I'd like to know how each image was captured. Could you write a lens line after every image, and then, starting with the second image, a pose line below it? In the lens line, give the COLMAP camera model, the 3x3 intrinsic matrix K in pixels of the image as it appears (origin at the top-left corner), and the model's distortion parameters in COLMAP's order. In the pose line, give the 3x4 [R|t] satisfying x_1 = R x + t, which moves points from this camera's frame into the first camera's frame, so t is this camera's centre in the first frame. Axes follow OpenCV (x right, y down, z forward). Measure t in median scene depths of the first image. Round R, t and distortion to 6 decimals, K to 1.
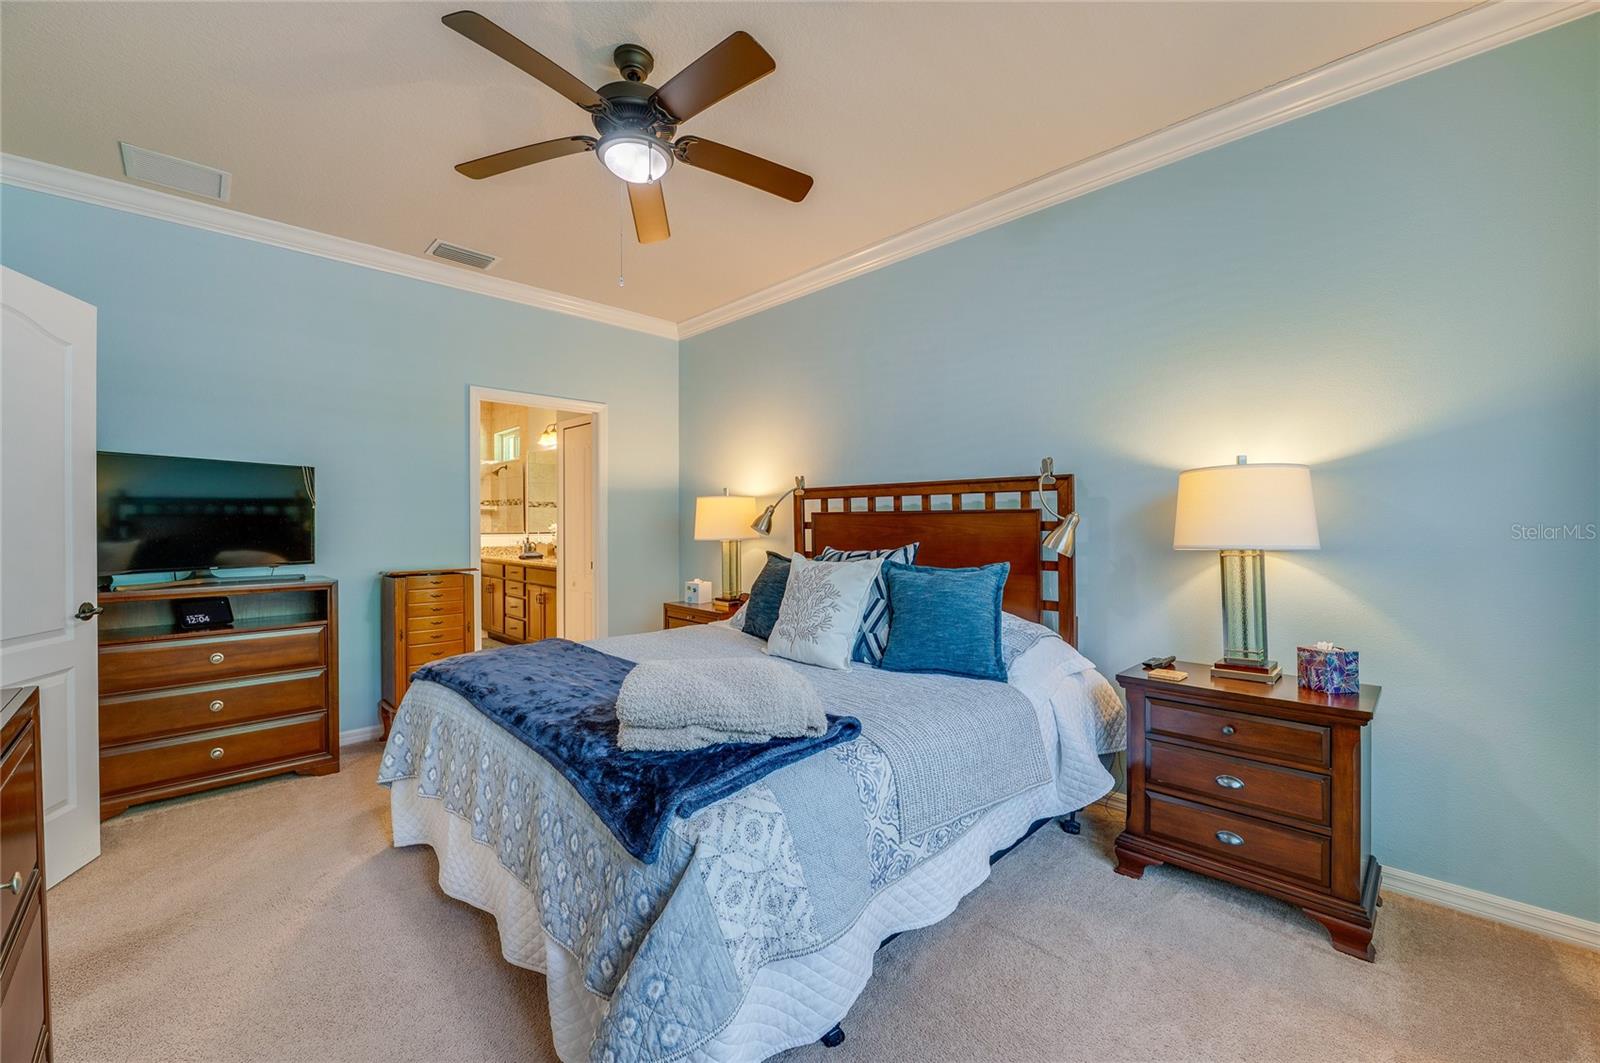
lens RADIAL K [[676.6, 0, 797.5], [0, 676.6, 527.4], [0, 0, 1]] dist [-0.017666, 0.003175]
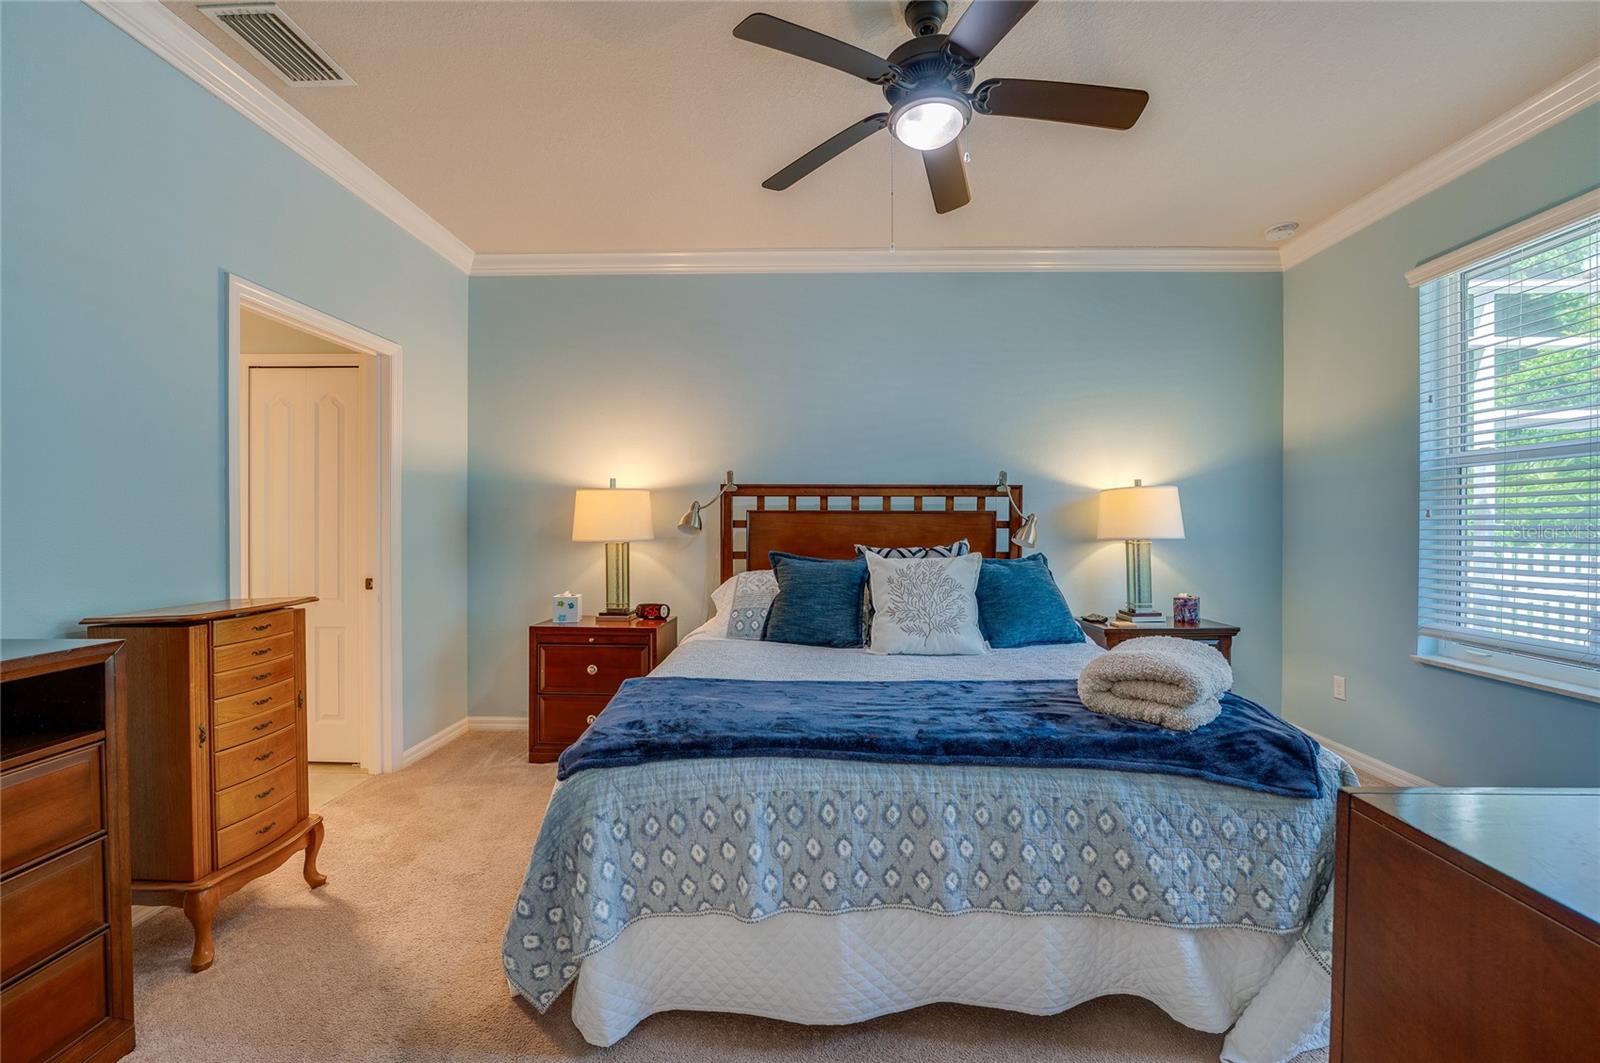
lens RADIAL K [[676.6, 0, 805.6], [0, 676.6, 525.1], [0, 0, 1]] dist [-0.017666, 0.003175]
pose [[0.682479, 0.000585, 0.730905, -0.612958], [0.001993, 0.999994, -0.002661, 0.001411], [-0.730902, 0.003273, 0.682475, 0.299185]]
